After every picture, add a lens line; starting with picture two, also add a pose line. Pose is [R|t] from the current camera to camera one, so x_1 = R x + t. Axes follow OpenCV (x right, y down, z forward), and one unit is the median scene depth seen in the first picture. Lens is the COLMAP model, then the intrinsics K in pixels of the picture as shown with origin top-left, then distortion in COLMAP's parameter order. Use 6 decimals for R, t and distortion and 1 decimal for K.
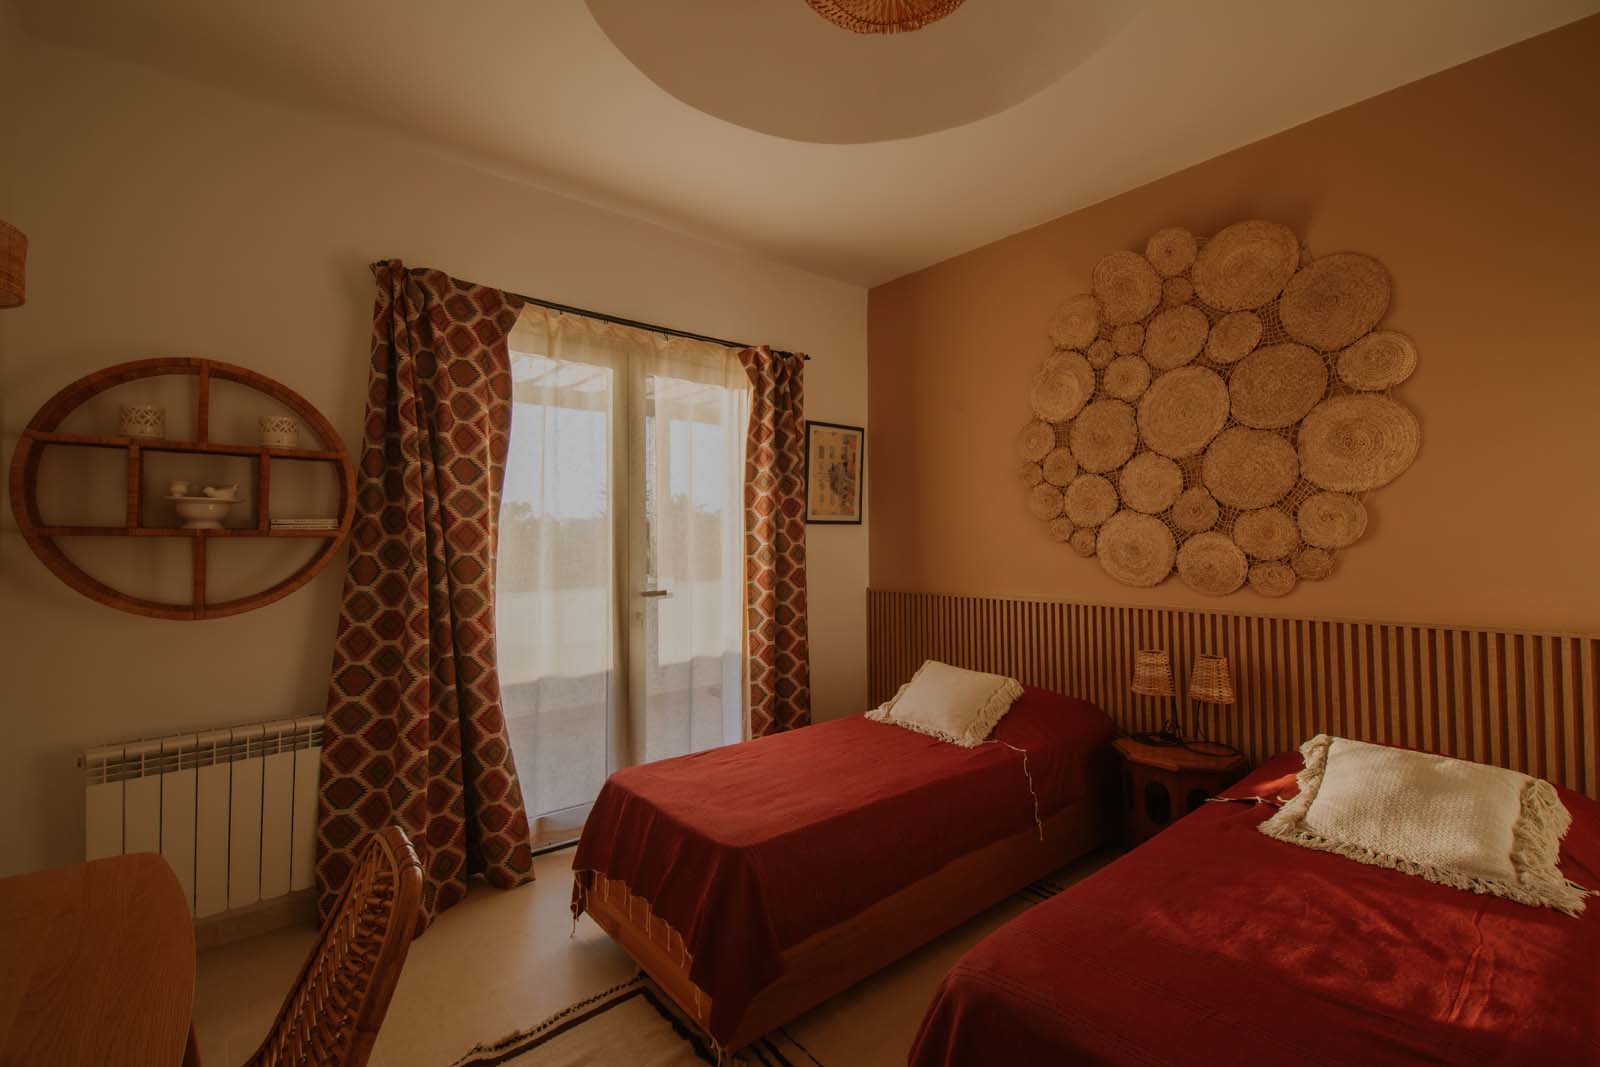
lens RADIAL K [[697.5, 0, 804.8], [0, 697.5, 530.1], [0, 0, 1]] dist [0.041784, 0.000020]
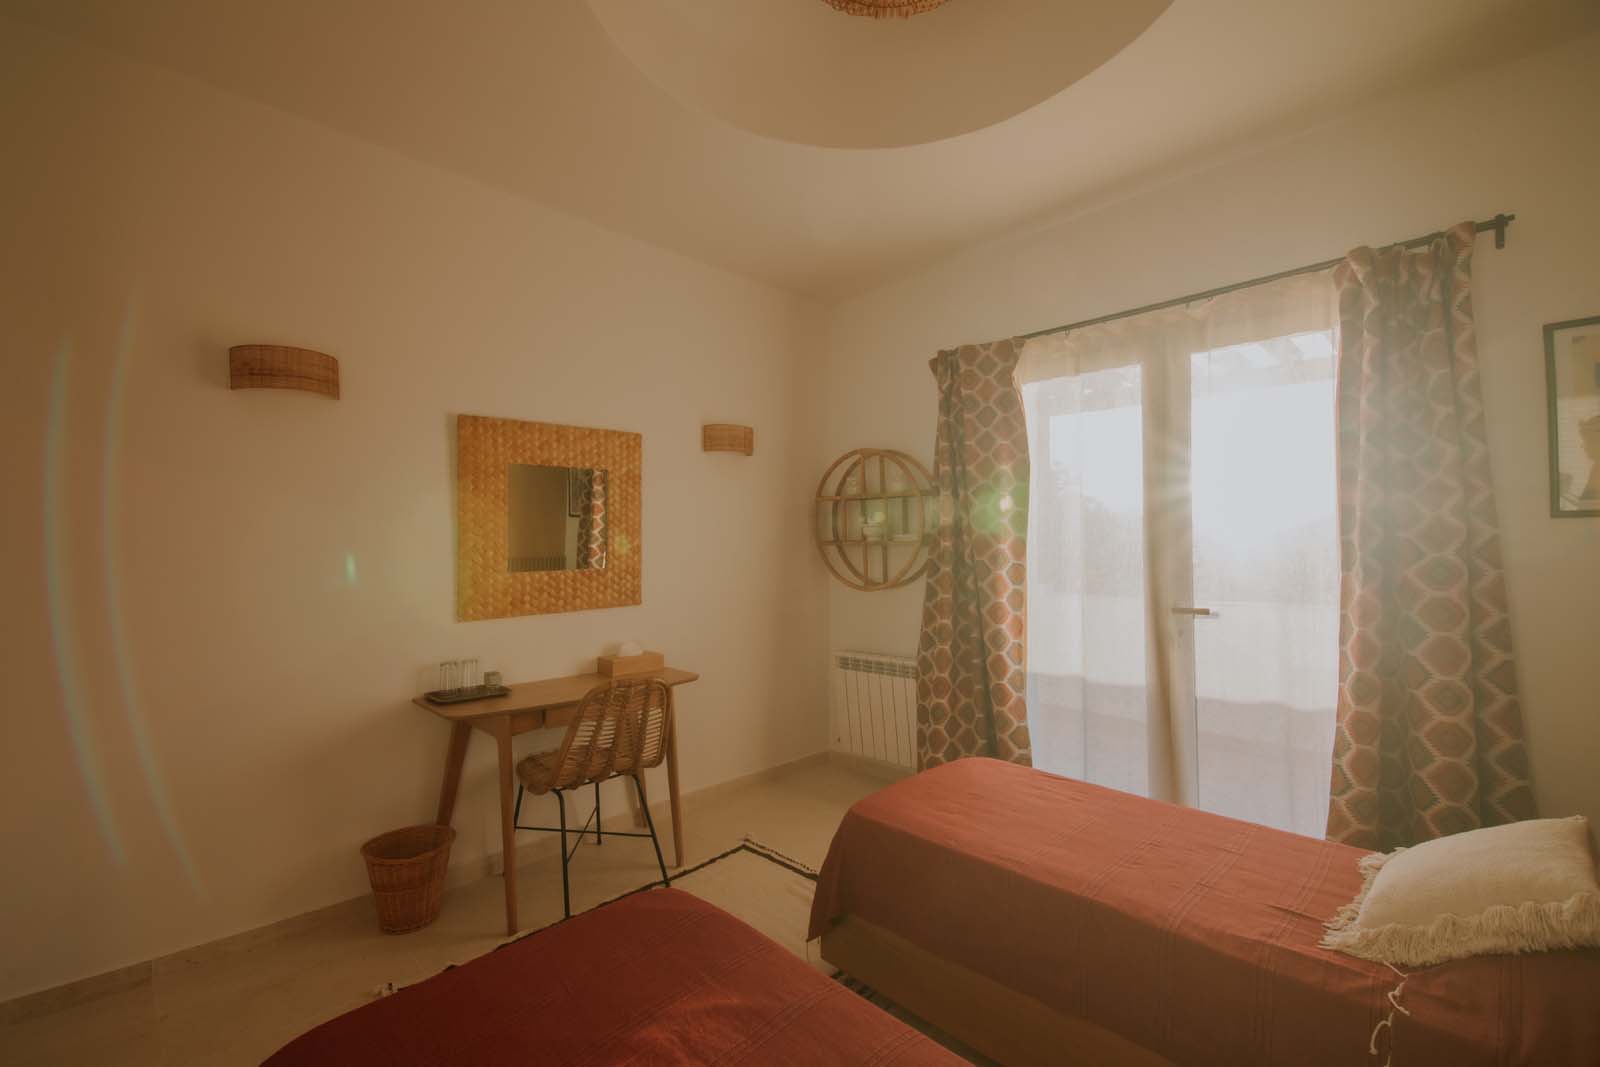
lens RADIAL K [[709.7, 0, 800.0], [0, 709.7, 533.5], [0, 0, 1]] dist [-0.000168, -0.000103]
pose [[0.045830, -0.018393, -0.998780, 0.742509], [0.016256, 0.999712, -0.017664, 0.005293], [0.998817, -0.015427, 0.046116, 0.583205]]
